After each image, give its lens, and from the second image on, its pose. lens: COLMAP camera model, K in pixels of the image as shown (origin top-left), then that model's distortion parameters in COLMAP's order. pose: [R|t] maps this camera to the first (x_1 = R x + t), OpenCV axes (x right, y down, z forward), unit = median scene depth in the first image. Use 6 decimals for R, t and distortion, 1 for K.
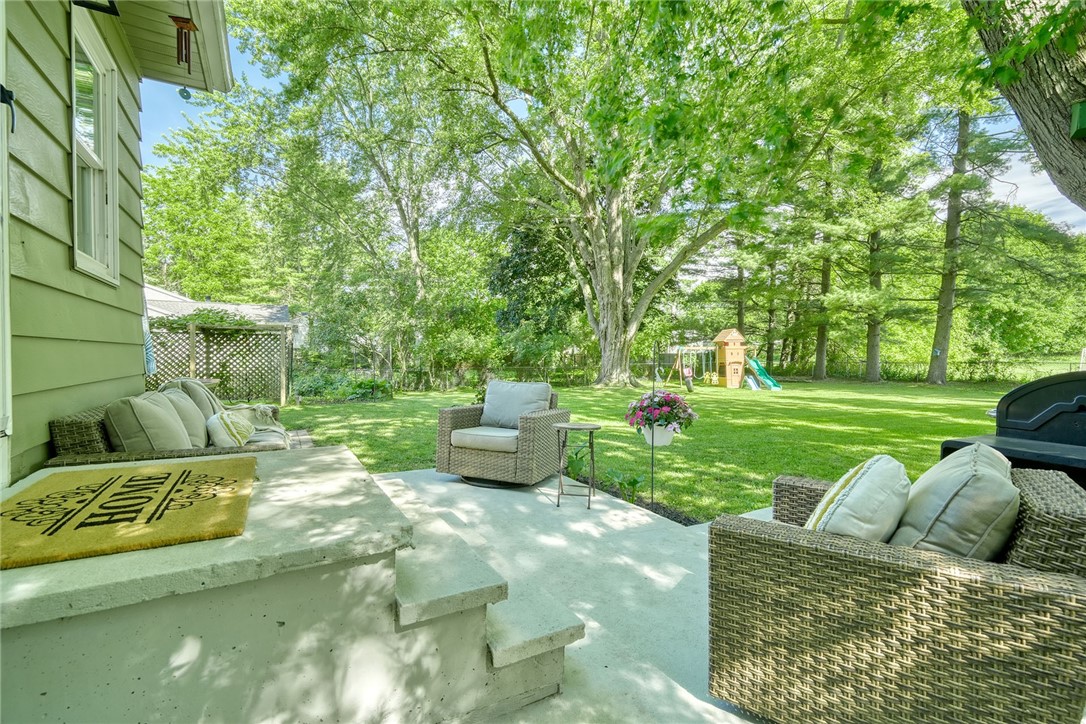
lens RADIAL K [[488.3, 0, 543.0], [0, 488.3, 362.0], [0, 0, 1]] dist [-0.002039, -0.000059]
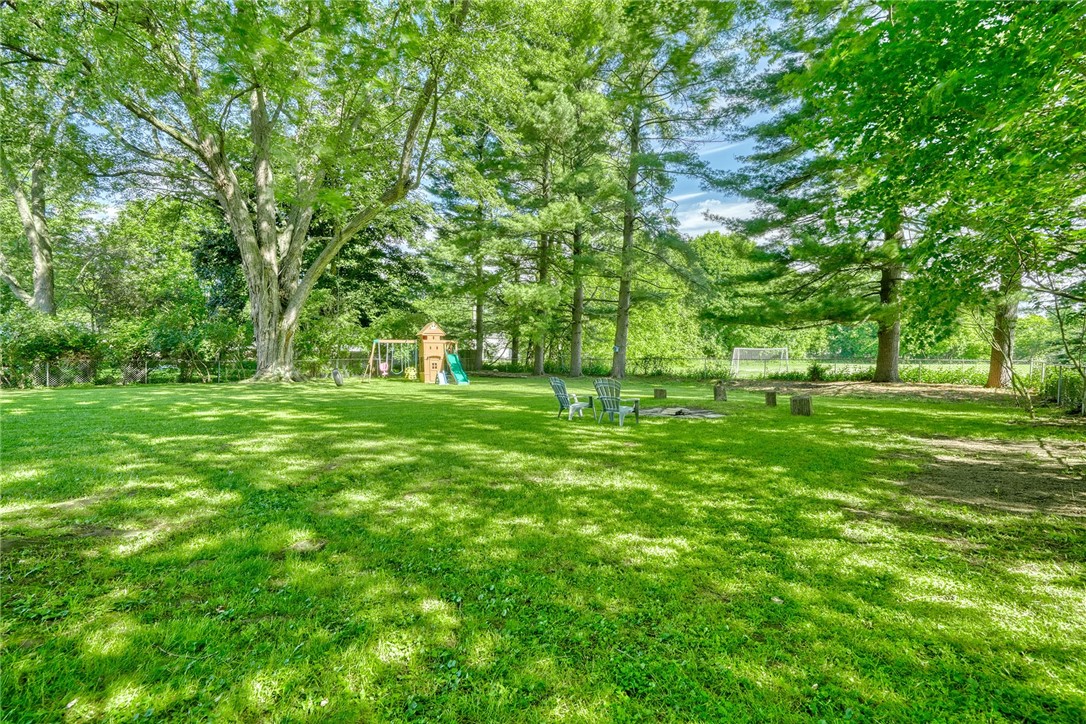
lens RADIAL K [[488.3, 0, 543.0], [0, 488.3, 362.0], [0, 0, 1]] dist [-0.002039, -0.000059]
pose [[0.950240, 0.006581, 0.311450, 0.315304], [-0.005091, 0.999971, -0.005597, 0.016270], [-0.311477, 0.003733, 0.950246, 0.012908]]
